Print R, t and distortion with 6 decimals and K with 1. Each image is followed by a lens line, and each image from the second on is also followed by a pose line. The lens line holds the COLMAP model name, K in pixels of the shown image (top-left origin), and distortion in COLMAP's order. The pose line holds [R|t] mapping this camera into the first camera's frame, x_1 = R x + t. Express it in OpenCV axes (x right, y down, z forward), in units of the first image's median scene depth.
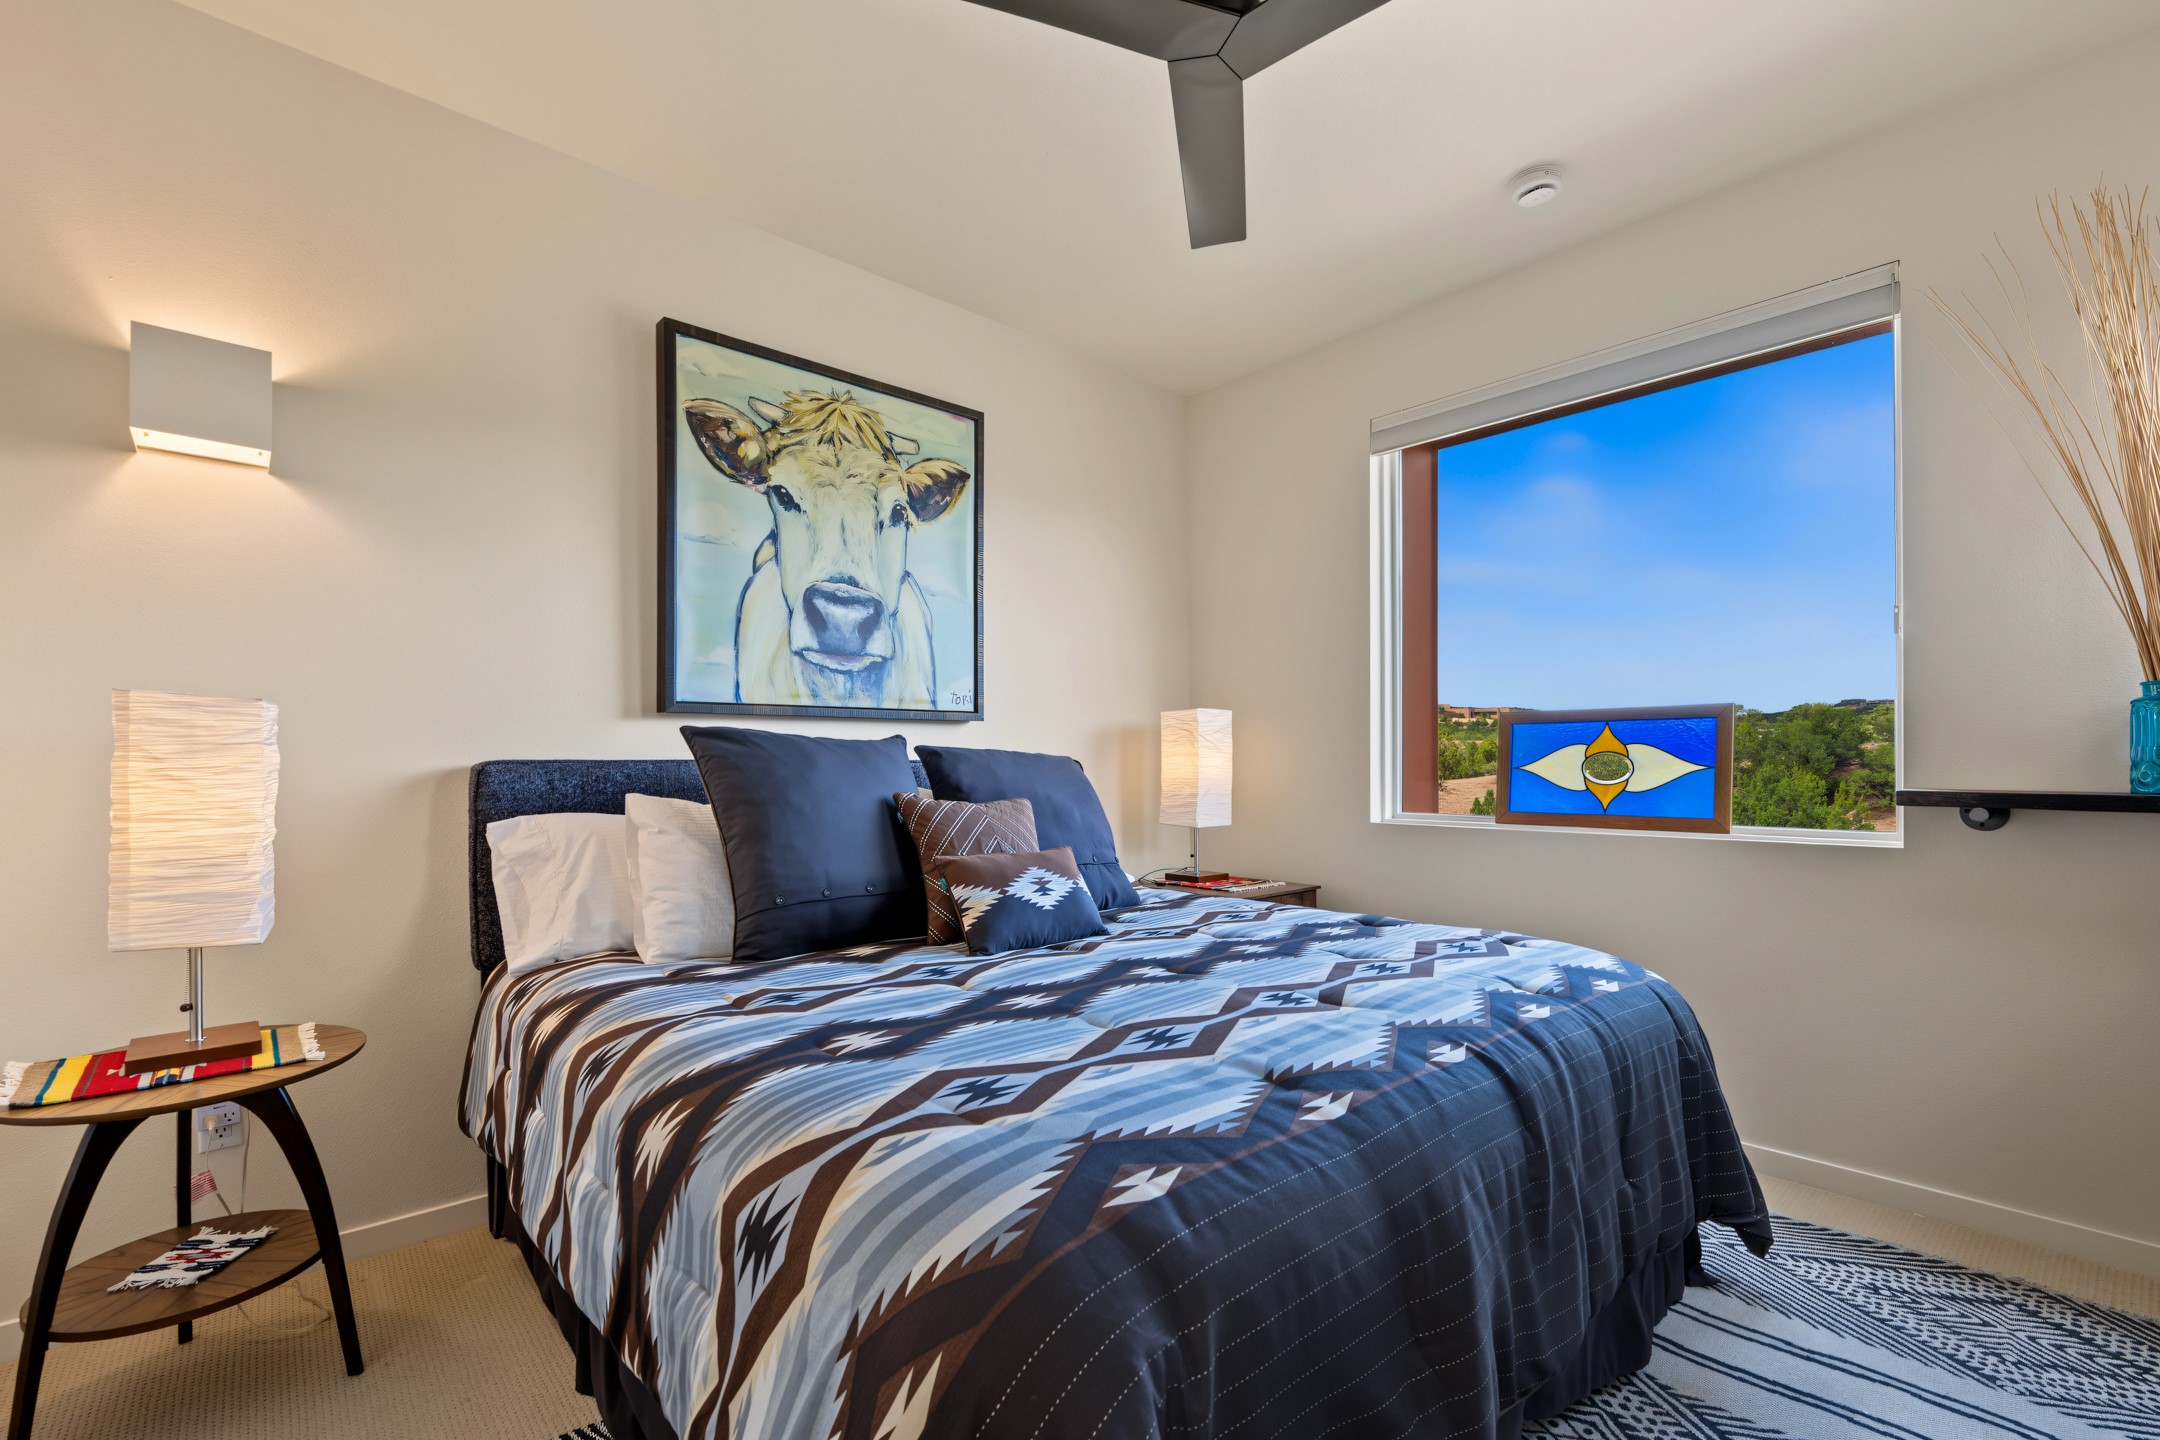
lens RADIAL K [[985.8, 0, 1047.8], [0, 985.8, 757.7], [0, 0, 1]] dist [-0.002687, 0.000004]
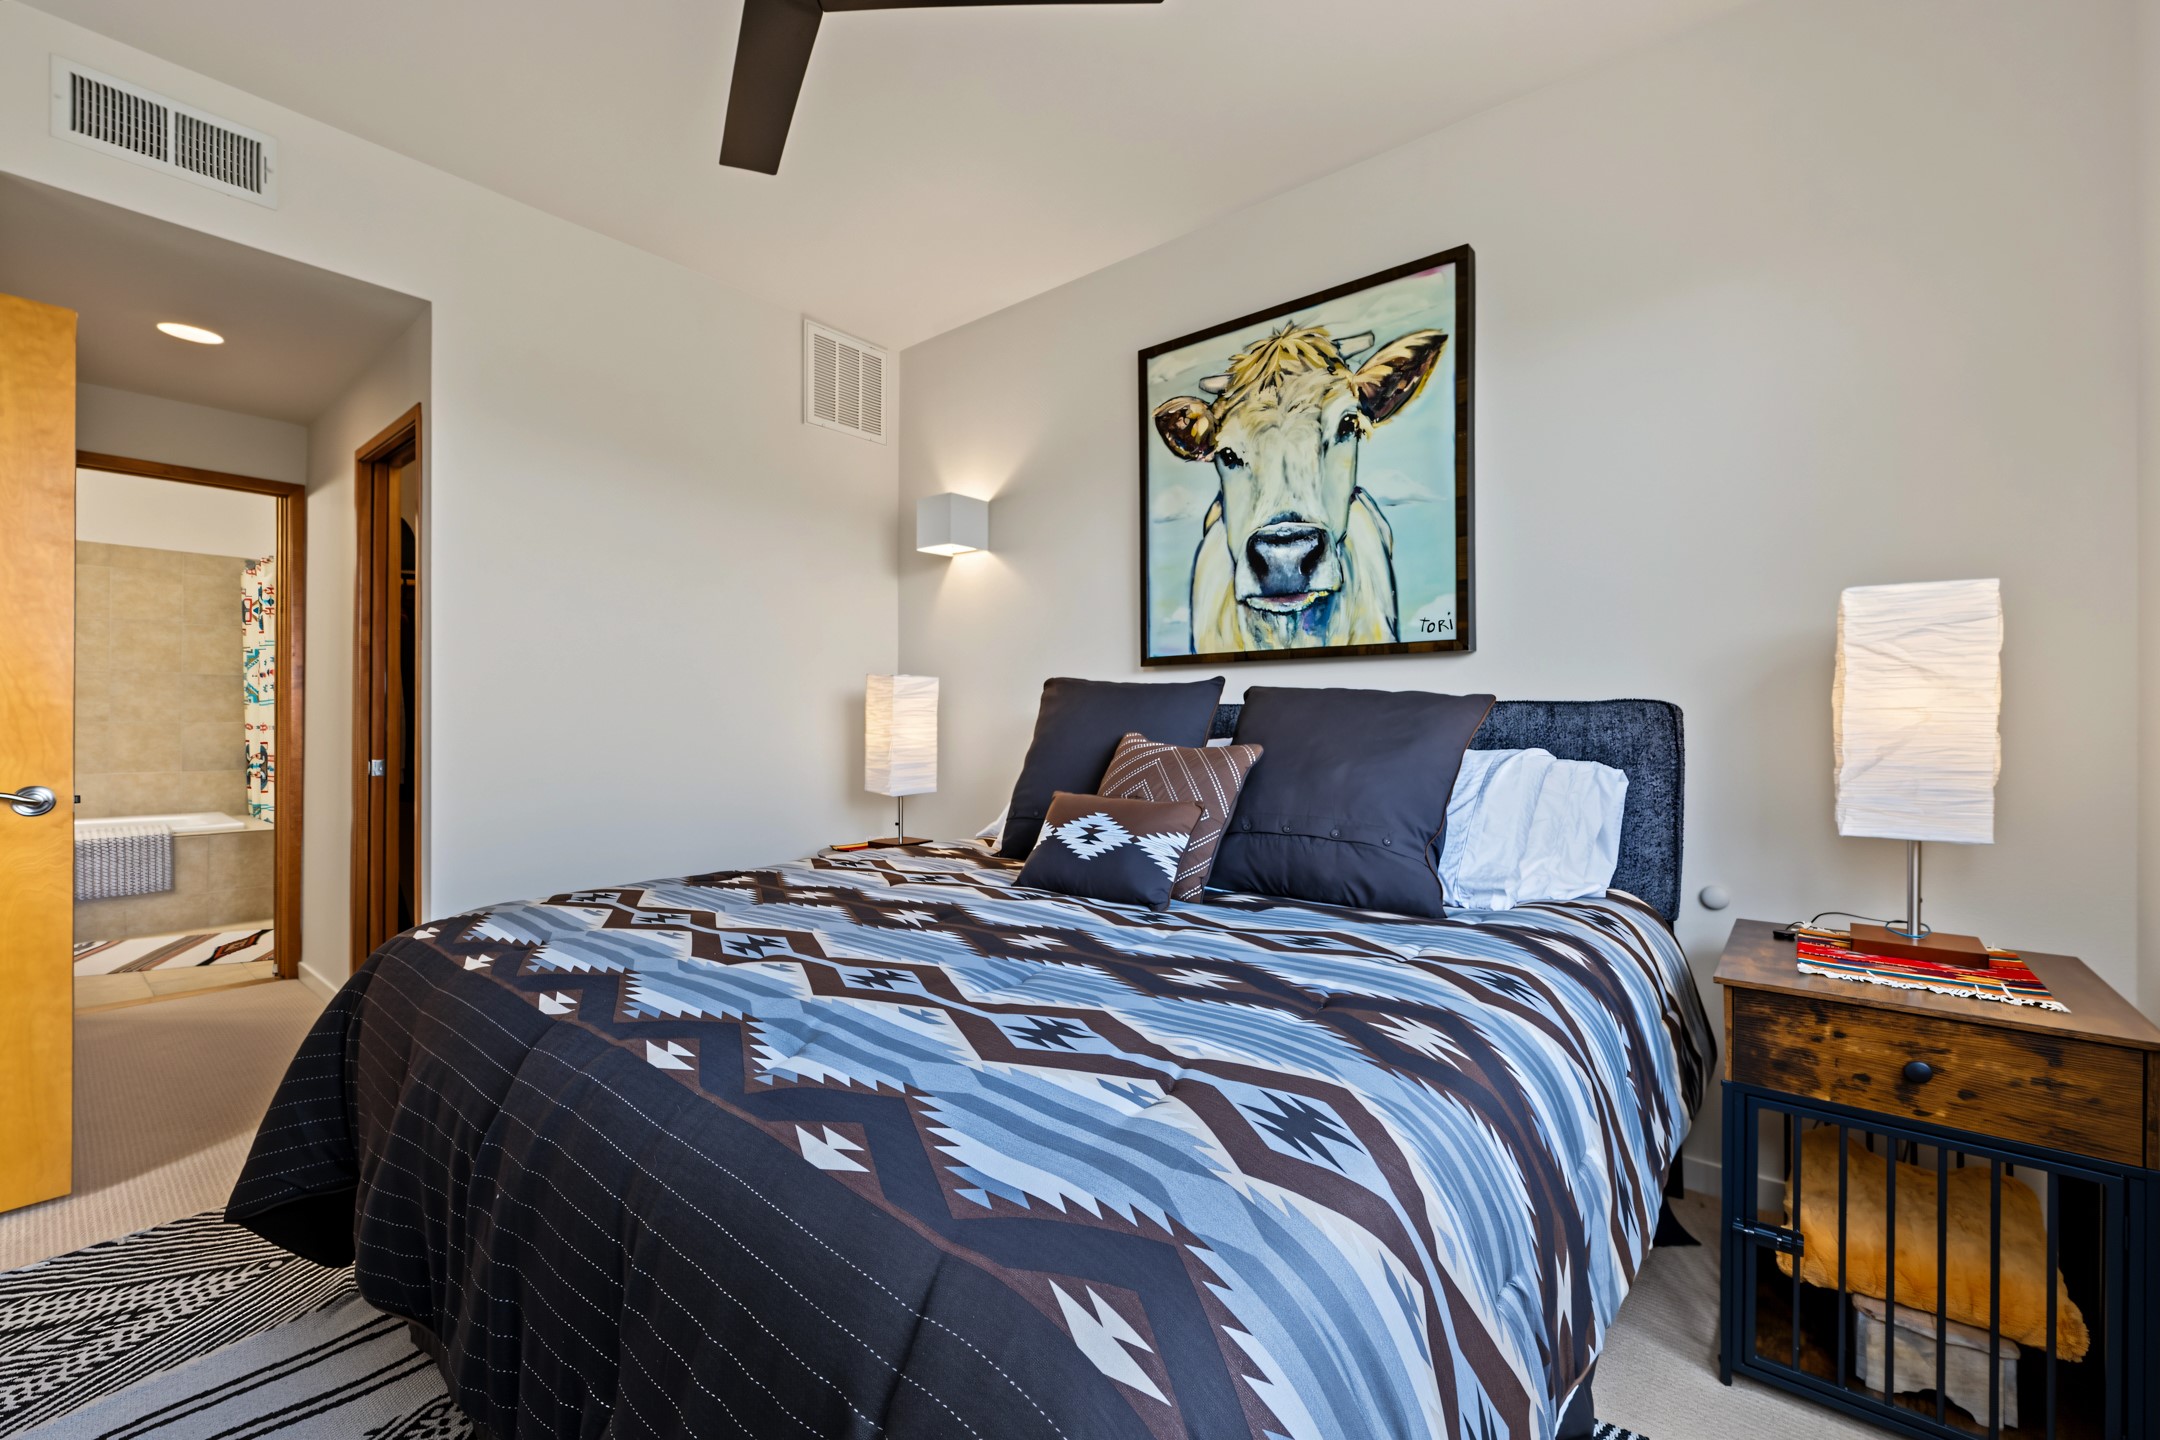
lens RADIAL K [[866.8, 0, 1078.8], [0, 866.8, 718.9], [0, 0, 1]] dist [-0.004991, -0.000033]
pose [[0.144436, -0.003251, -0.989509, 0.611131], [-0.008639, 0.999952, -0.004547, 0.022539], [0.989476, 0.009205, 0.144401, 0.684173]]
